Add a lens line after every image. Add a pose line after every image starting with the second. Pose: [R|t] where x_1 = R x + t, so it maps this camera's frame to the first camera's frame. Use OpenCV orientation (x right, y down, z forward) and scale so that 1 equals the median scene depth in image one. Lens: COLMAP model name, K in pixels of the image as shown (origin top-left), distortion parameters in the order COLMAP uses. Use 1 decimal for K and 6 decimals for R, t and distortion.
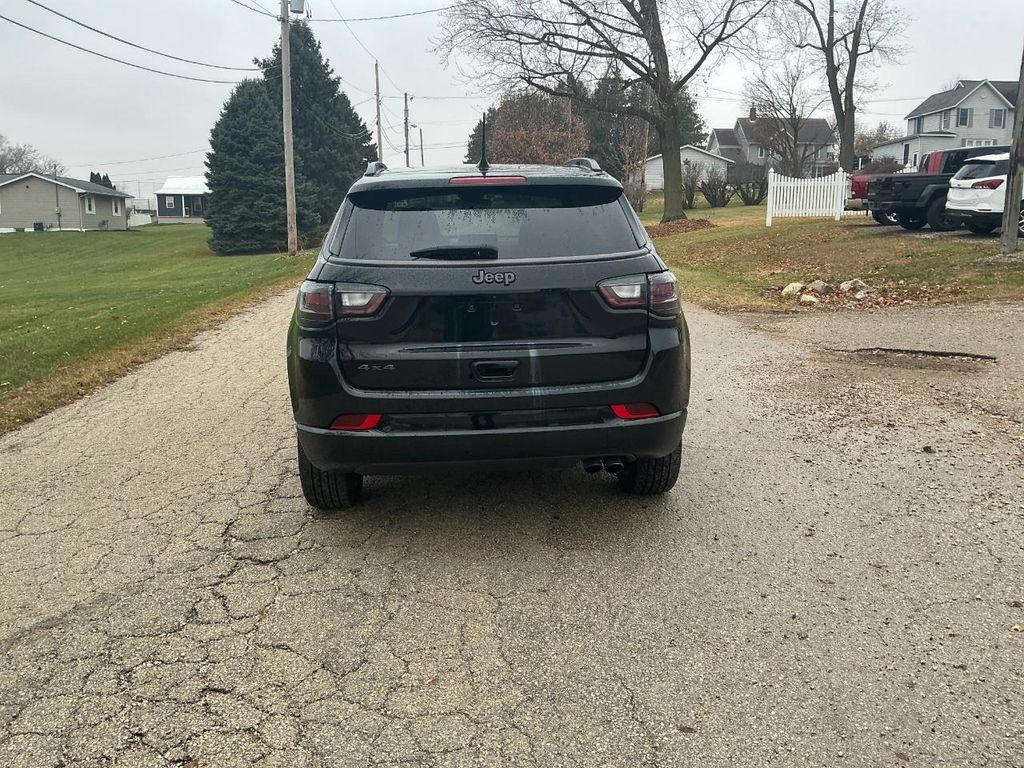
lens RADIAL K [[858.1, 0, 514.4], [0, 858.1, 380.1], [0, 0, 1]] dist [0.099231, -0.188191]
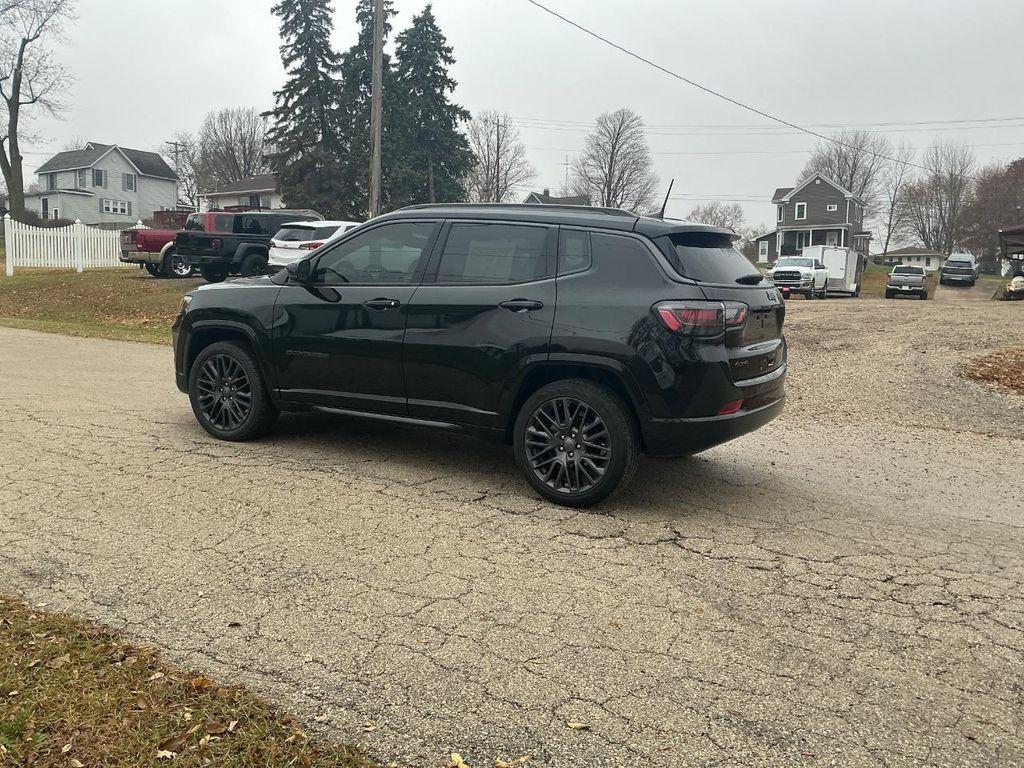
lens RADIAL K [[858.1, 0, 516.6], [0, 858.1, 382.4], [0, 0, 1]] dist [0.099231, -0.188191]
pose [[0.553577, -0.077635, 0.829171, -0.116145], [0.129127, 0.991606, 0.006635, -0.002970], [-0.822726, 0.103395, 0.558955, 0.041277]]
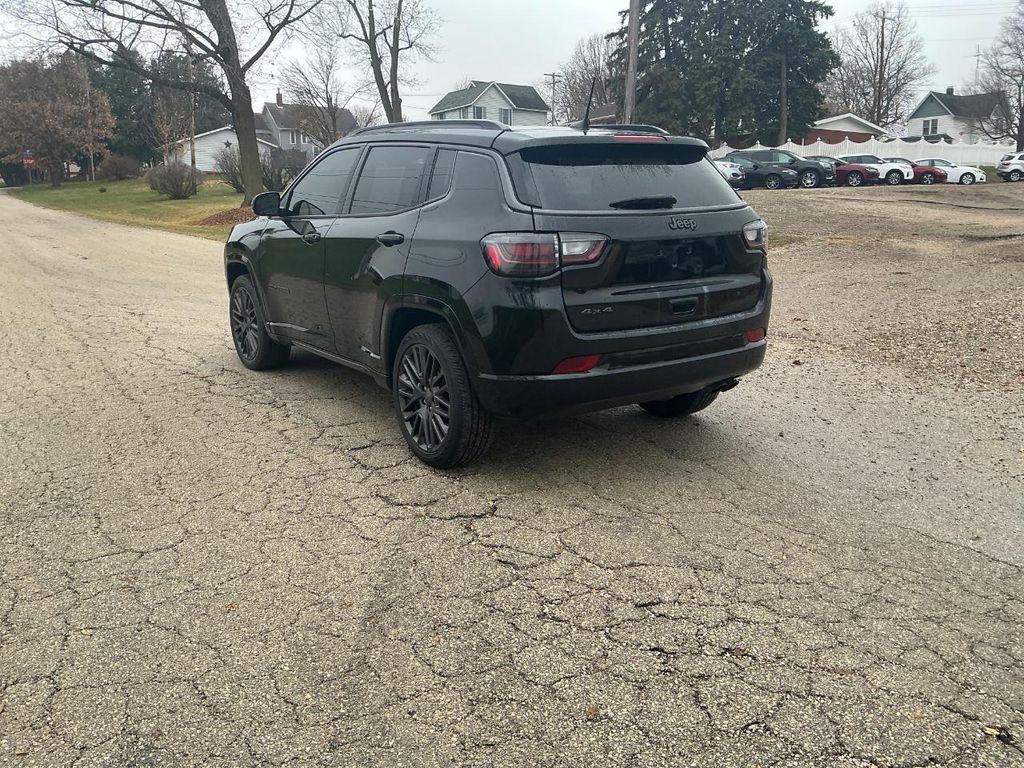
lens RADIAL K [[858.1, 0, 512.7], [0, 858.1, 386.3], [0, 0, 1]] dist [0.099231, -0.188191]
pose [[0.856690, -0.107936, 0.504412, -0.068082], [0.097743, 0.994115, 0.046719, 0.001184], [-0.506486, 0.009279, 0.862198, 0.011822]]
